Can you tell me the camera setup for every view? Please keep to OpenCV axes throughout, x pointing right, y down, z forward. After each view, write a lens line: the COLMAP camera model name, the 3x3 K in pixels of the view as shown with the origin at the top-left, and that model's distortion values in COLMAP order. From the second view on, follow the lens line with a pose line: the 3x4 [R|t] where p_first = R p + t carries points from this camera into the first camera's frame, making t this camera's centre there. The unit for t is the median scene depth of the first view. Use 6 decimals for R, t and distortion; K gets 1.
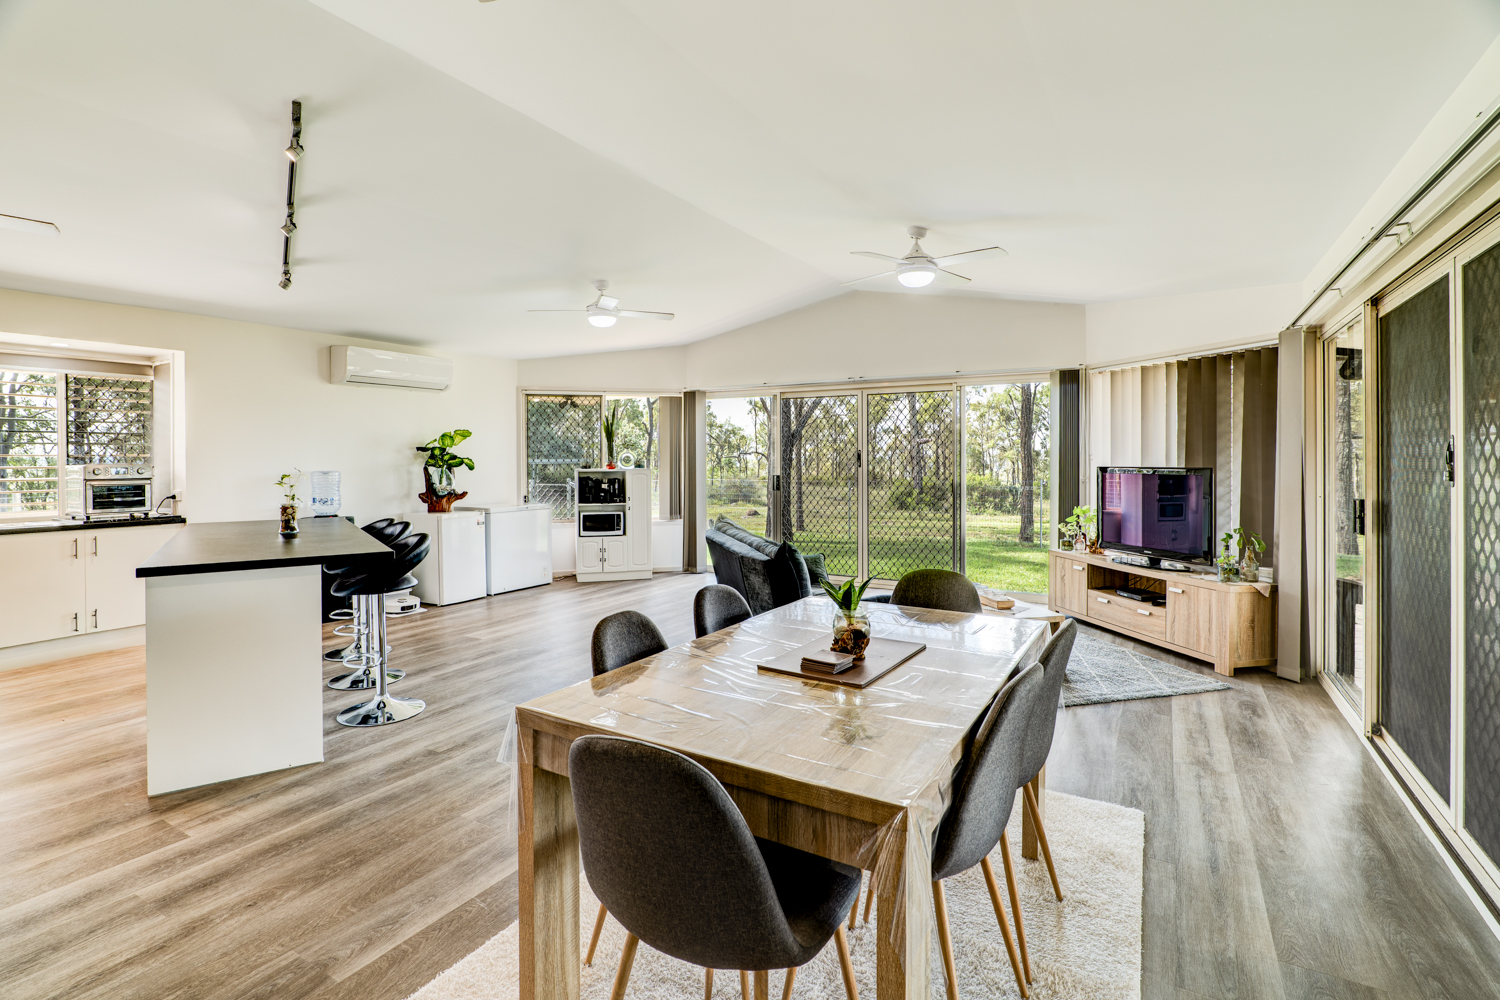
lens RADIAL K [[713.3, 0, 741.9], [0, 713.3, 457.4], [0, 0, 1]] dist [-0.001904, -0.000117]
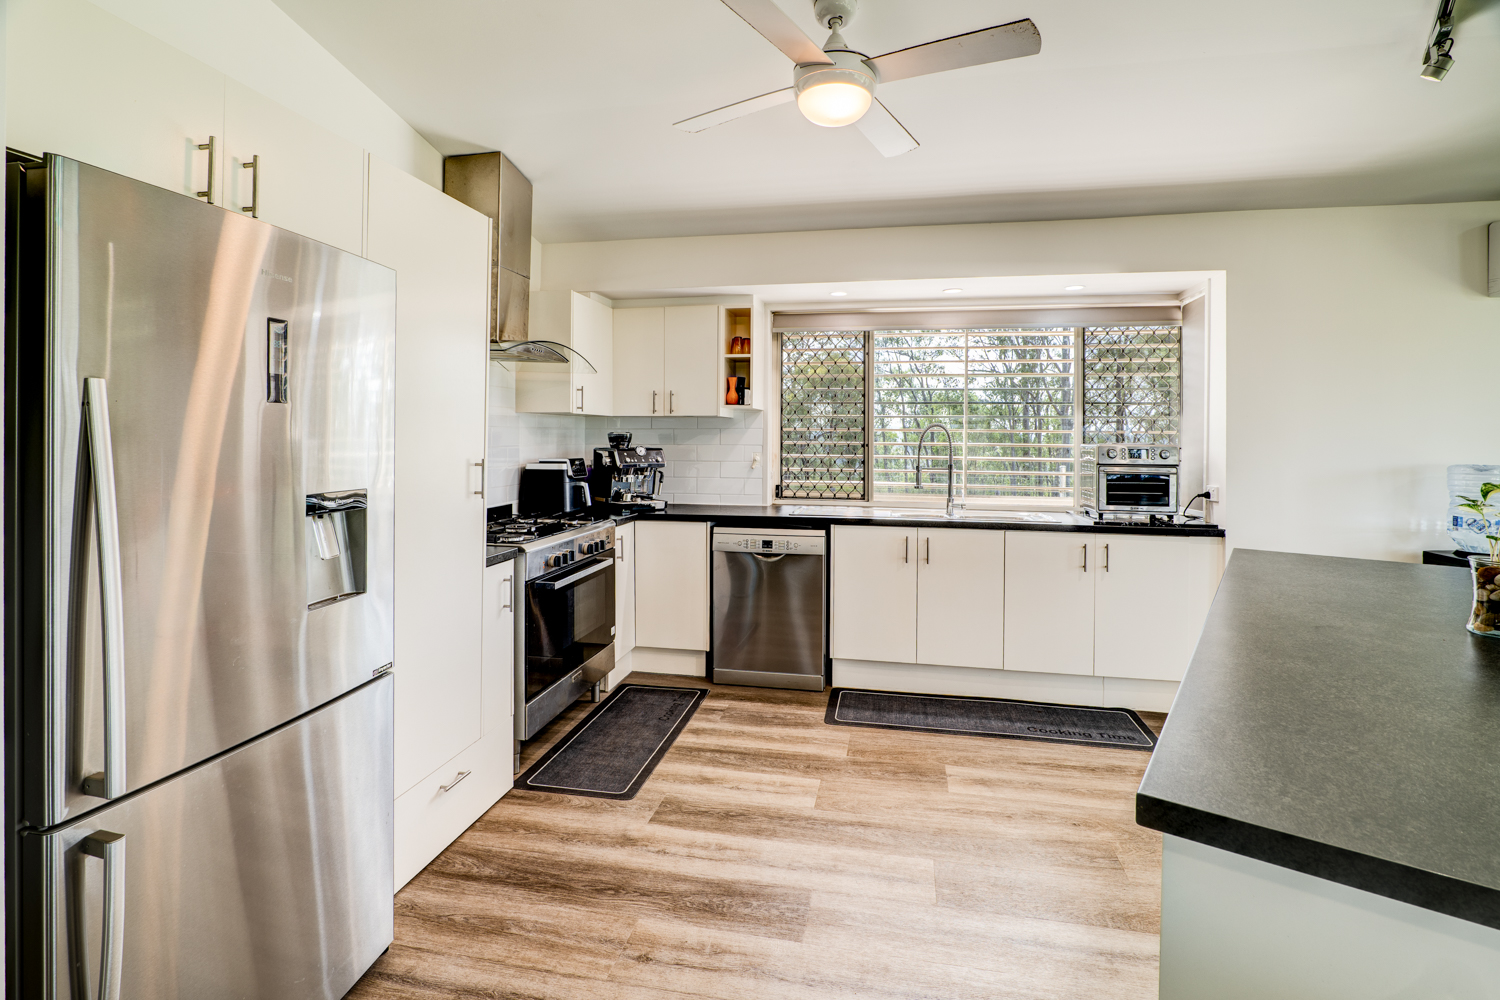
lens RADIAL K [[730.3, 0, 751.9], [0, 730.3, 430.2], [0, 0, 1]] dist [-0.002592, -0.000043]
pose [[0.341969, 0.005444, -0.939695, -0.244626], [-0.010251, 0.999945, 0.002063, -0.001481], [0.939655, 0.008927, 0.342006, 0.295723]]
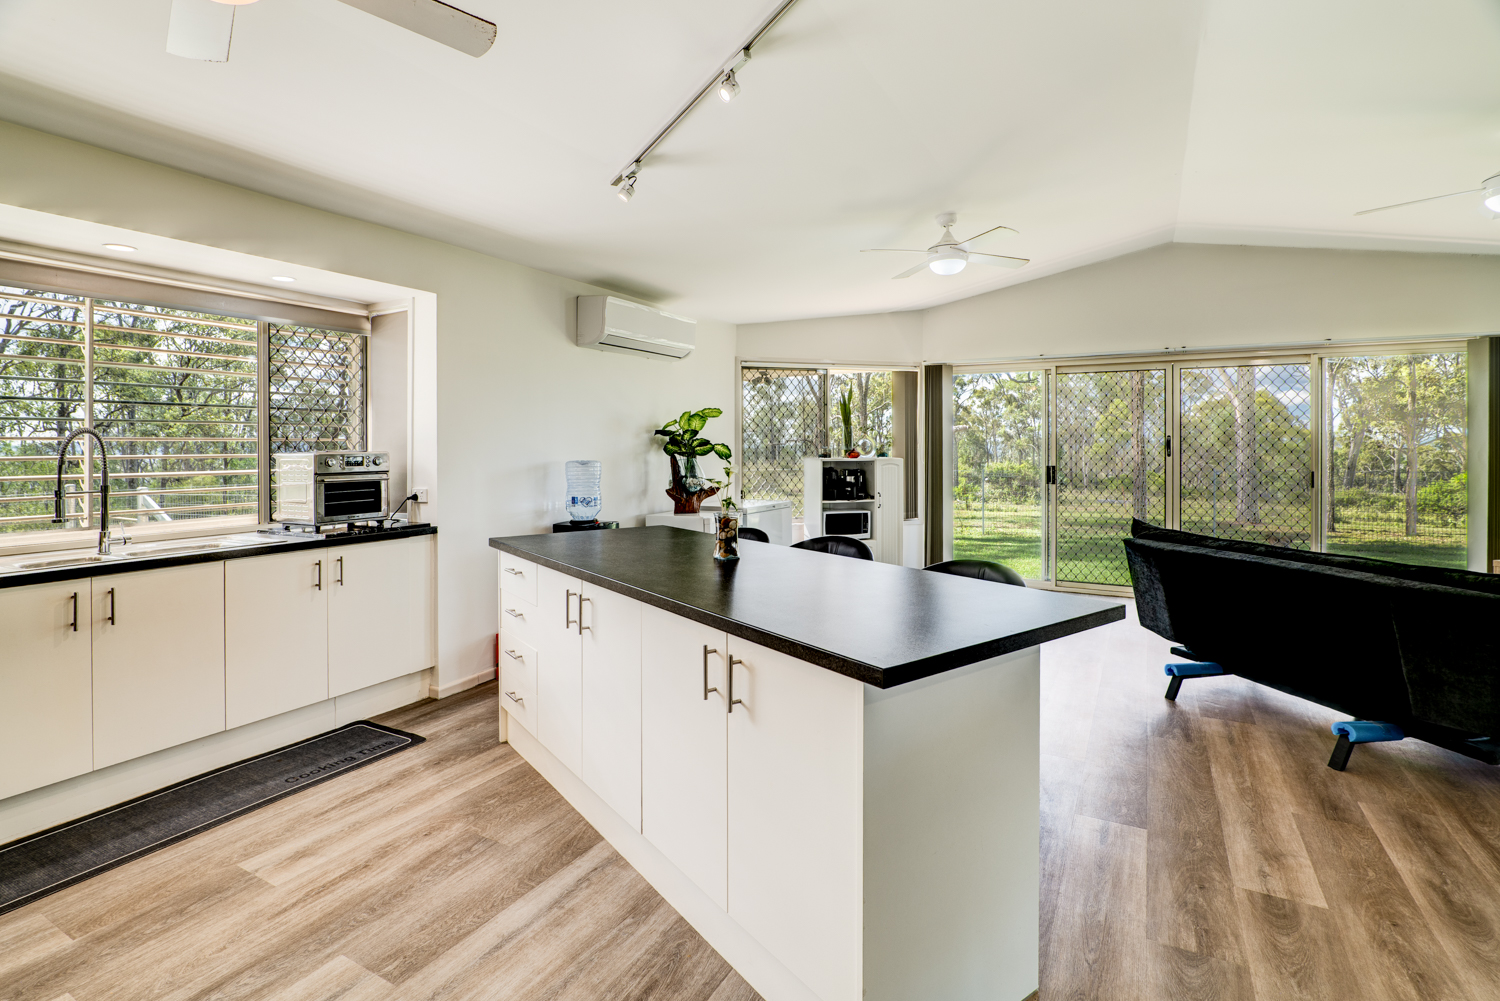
lens RADIAL K [[721.9, 0, 755.0], [0, 721.9, 444.8], [0, 0, 1]] dist [-0.003120, -0.000094]
pose [[0.999219, 0.002567, 0.039426, -0.388326], [-0.002604, 0.999996, 0.000888, 0.000899], [-0.039424, -0.000990, 0.999222, 0.207519]]
